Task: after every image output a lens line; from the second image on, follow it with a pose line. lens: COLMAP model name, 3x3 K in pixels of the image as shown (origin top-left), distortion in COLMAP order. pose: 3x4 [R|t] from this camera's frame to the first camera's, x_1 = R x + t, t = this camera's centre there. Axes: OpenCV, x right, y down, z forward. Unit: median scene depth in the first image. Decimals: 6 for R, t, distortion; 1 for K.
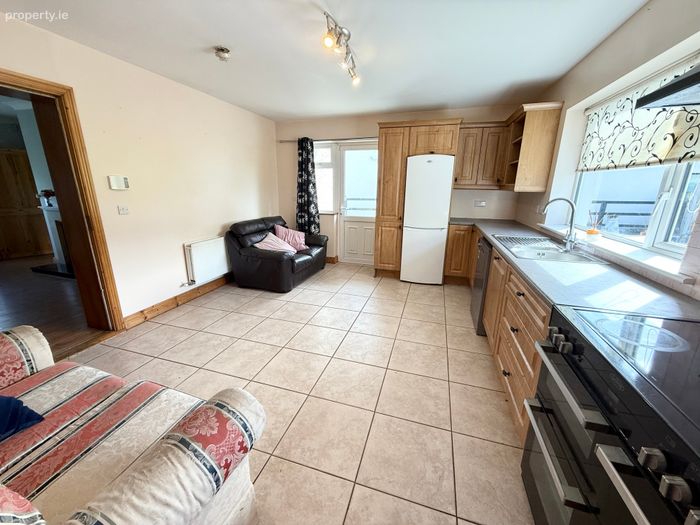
lens RADIAL K [[279.2, 0, 347.6], [0, 279.2, 264.7], [0, 0, 1]] dist [-0.006475, 0.000687]
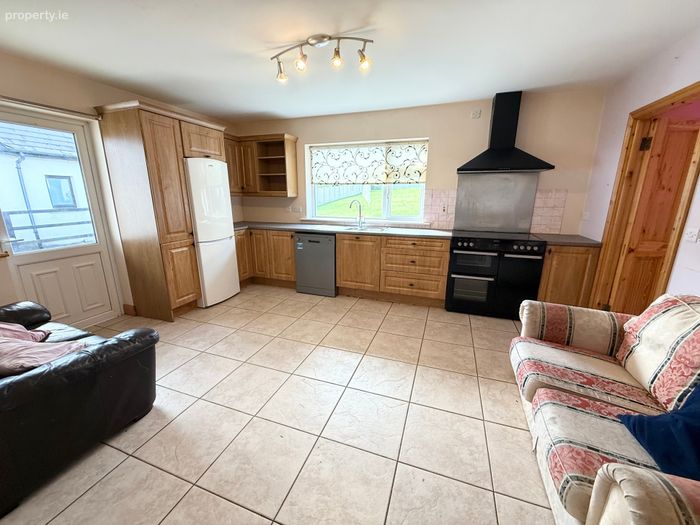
lens RADIAL K [[279.2, 0, 350.9], [0, 279.2, 260.8], [0, 0, 1]] dist [-0.006475, 0.000687]
pose [[0.034302, -0.242460, 0.969555, -0.624764], [0.268896, 0.936591, 0.224703, -0.159205], [-0.962558, 0.253002, 0.097324, 0.534478]]
